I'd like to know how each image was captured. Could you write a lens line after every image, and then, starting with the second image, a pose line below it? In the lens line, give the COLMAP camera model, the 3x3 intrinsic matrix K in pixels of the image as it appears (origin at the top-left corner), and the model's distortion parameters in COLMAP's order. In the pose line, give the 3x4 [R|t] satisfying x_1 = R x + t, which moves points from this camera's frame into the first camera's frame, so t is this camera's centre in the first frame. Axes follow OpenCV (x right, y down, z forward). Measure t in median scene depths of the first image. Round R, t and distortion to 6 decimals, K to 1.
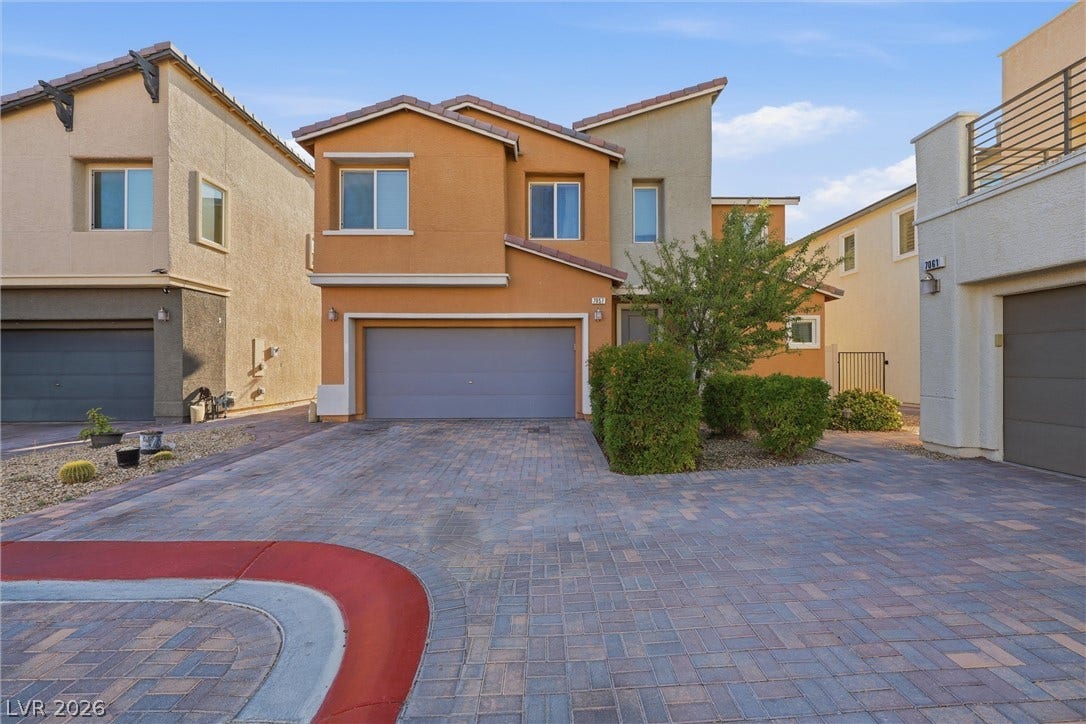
lens RADIAL K [[428.8, 0, 543.0], [0, 428.8, 362.0], [0, 0, 1]] dist [0.000769, -0.000672]
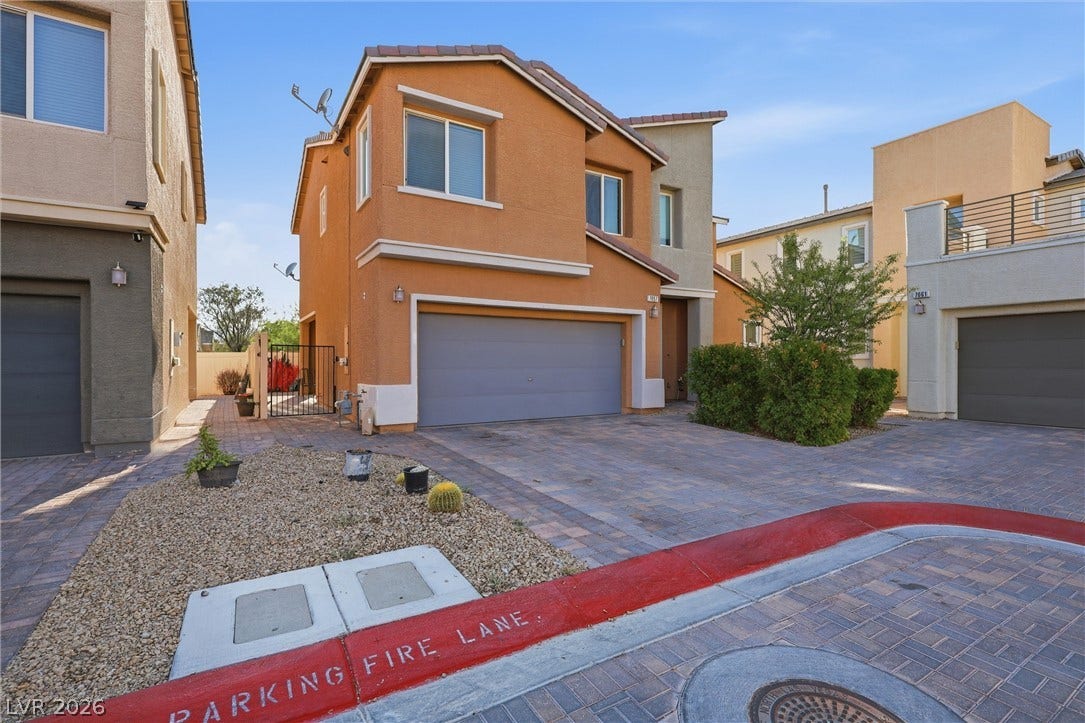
lens RADIAL K [[507.2, 0, 542.5], [0, 507.2, 361.5], [0, 0, 1]] dist [0.002553, 0.000776]
pose [[0.862253, 0.002299, 0.506472, -0.746787], [-0.004444, 0.999986, 0.003027, 0.006938], [-0.506458, -0.004861, 0.862251, 0.076454]]
